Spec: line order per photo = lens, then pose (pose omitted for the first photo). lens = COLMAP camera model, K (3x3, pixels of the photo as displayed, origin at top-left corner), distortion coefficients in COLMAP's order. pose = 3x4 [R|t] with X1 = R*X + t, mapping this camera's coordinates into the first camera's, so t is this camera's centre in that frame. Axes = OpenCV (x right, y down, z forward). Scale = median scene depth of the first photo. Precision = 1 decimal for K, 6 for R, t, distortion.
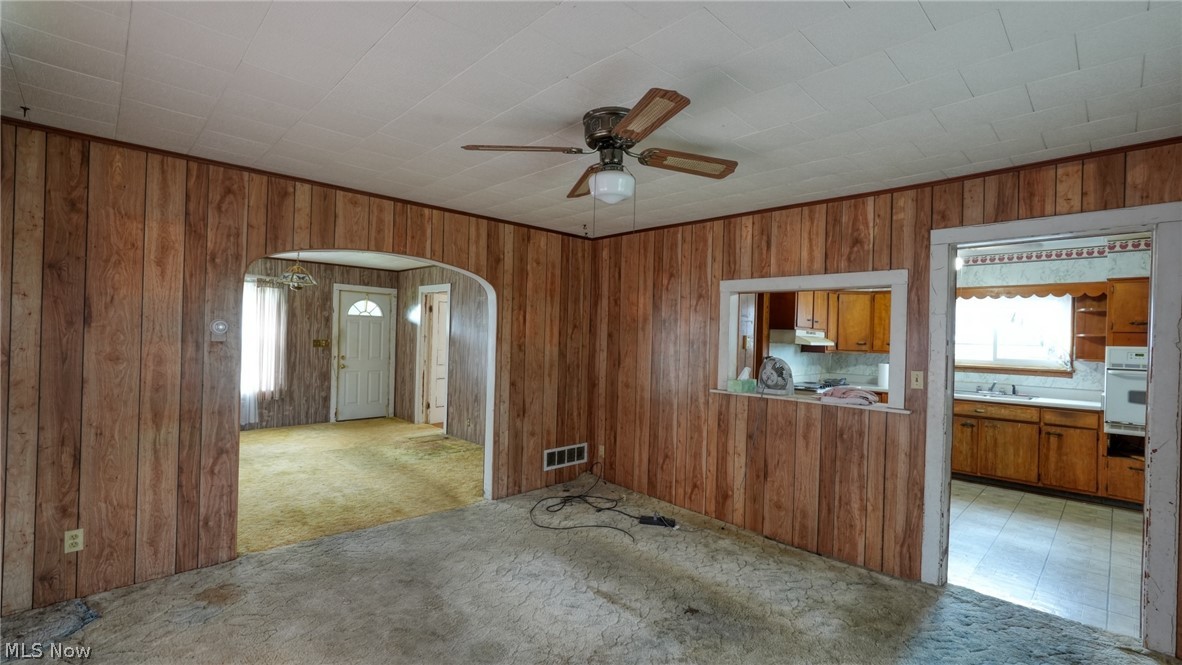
lens RADIAL K [[518.2, 0, 591.0], [0, 518.2, 332.5], [0, 0, 1]] dist [-0.005530, 0.001014]
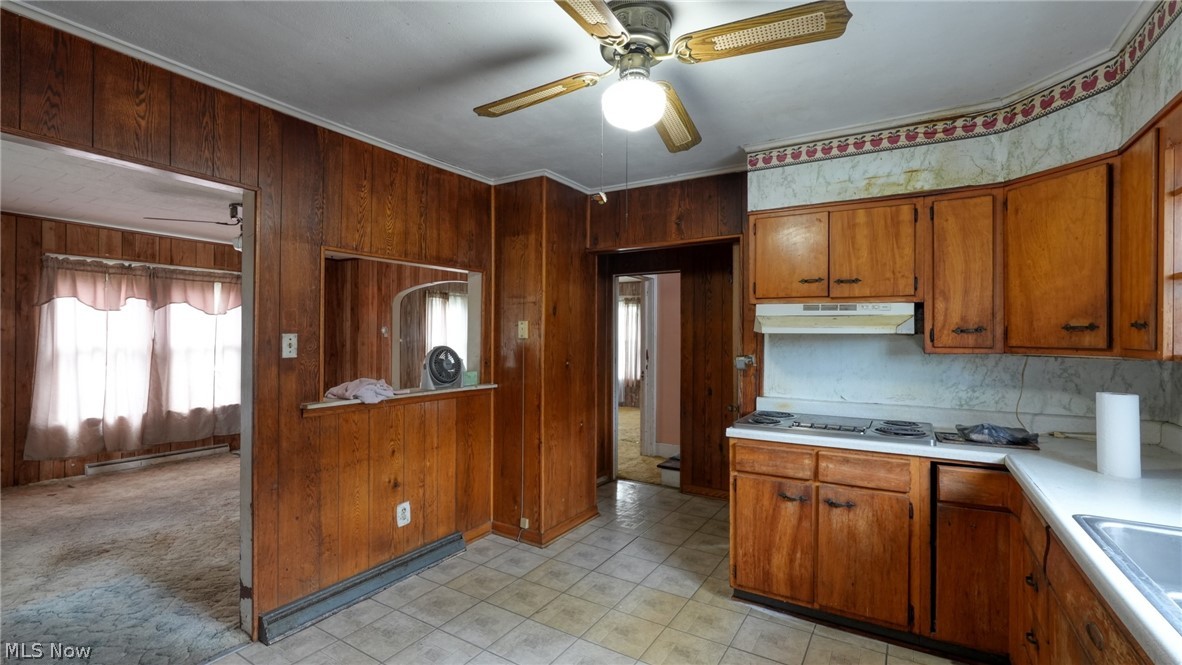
lens RADIAL K [[515.3, 0, 591.3], [0, 515.3, 334.2], [0, 0, 1]] dist [-0.017722, 0.007565]
pose [[0.242764, -0.028033, -0.969680, 0.936318], [0.003785, 0.999602, -0.027951, 0.041634], [0.970078, 0.003116, 0.242774, 0.792716]]
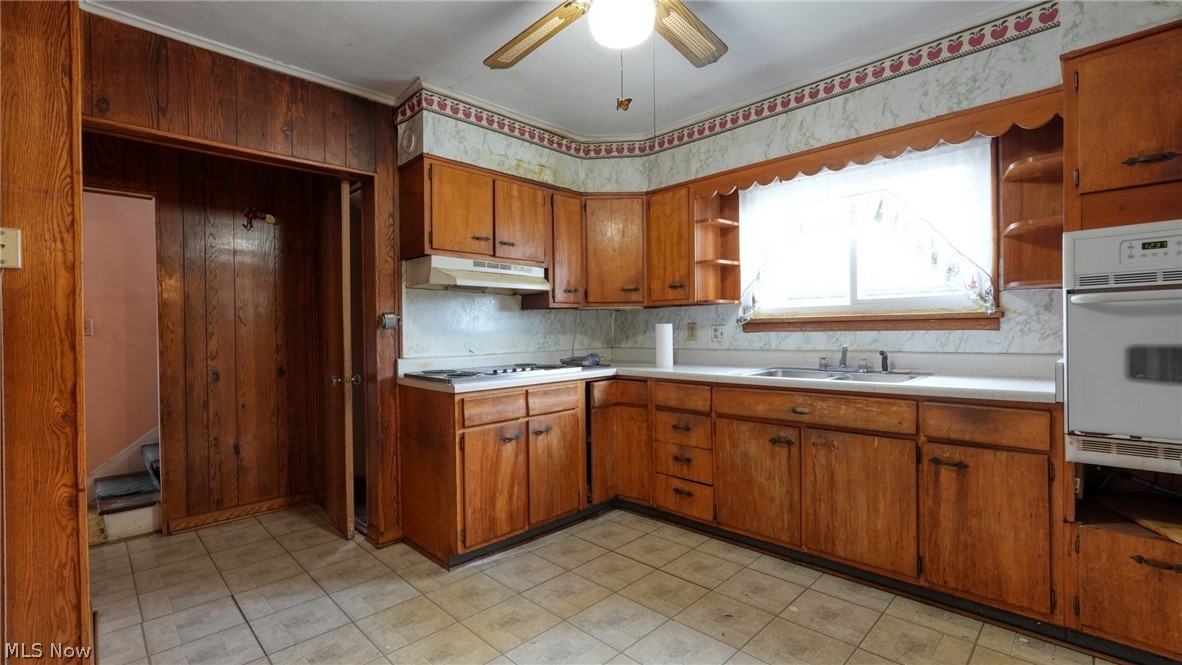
lens RADIAL K [[515.3, 0, 591.3], [0, 515.3, 334.2], [0, 0, 1]] dist [-0.017722, 0.007565]
pose [[0.999097, -0.040860, 0.011616, 0.590670], [0.040730, 0.999107, 0.011194, 0.075389], [-0.012063, -0.010711, 0.999870, 0.576390]]
